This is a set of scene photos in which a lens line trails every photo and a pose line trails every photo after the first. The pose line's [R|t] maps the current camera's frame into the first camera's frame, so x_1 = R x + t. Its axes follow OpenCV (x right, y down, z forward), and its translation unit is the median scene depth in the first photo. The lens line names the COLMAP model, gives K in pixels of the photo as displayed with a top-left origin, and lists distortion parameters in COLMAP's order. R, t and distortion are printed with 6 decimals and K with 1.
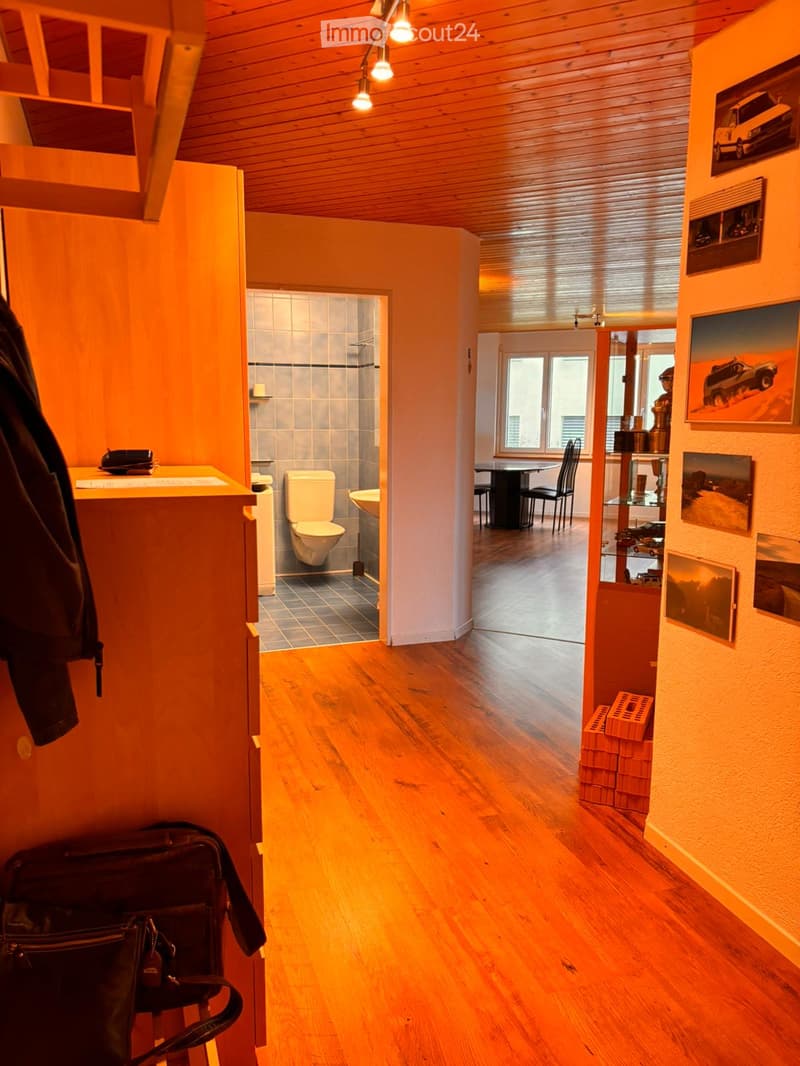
lens RADIAL K [[809.9, 0, 395.9], [0, 809.9, 532.9], [0, 0, 1]] dist [0.044920, -0.053340]
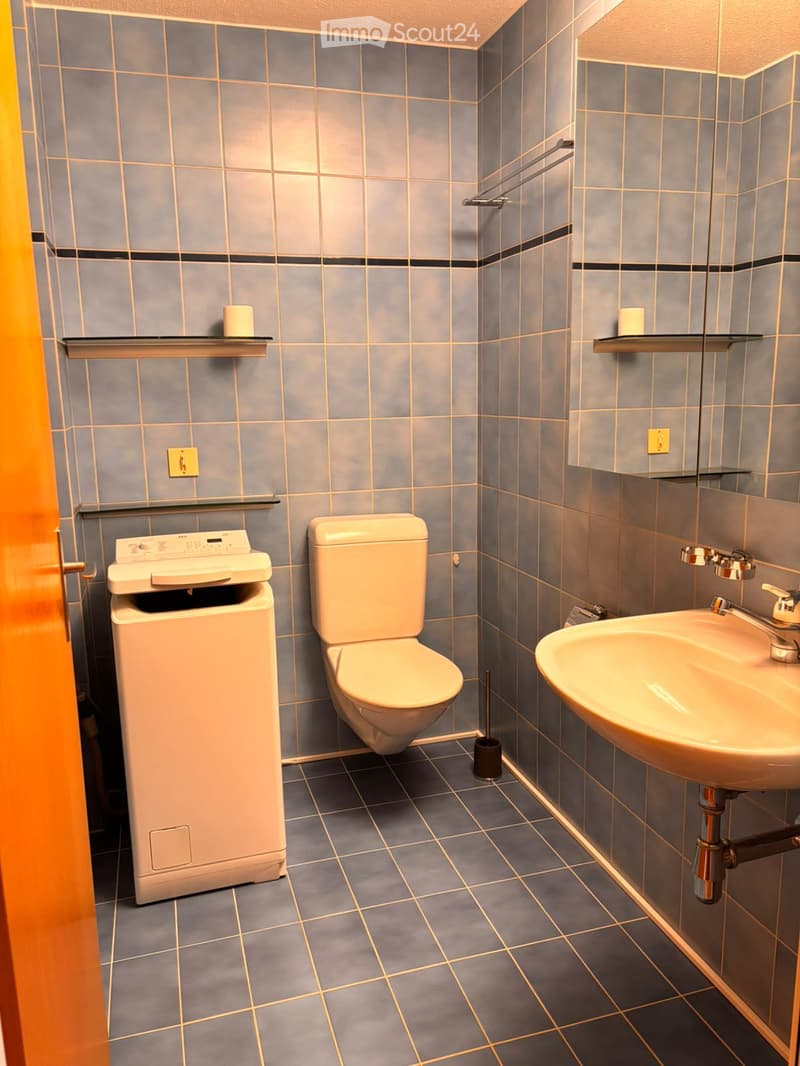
lens RADIAL K [[809.9, 0, 395.9], [0, 809.9, 532.9], [0, 0, 1]] dist [0.044920, -0.053340]
pose [[0.999188, -0.015892, -0.037026, -0.076472], [0.017039, 0.999378, 0.030881, -0.081580], [0.036512, -0.031487, 0.998837, 0.584728]]
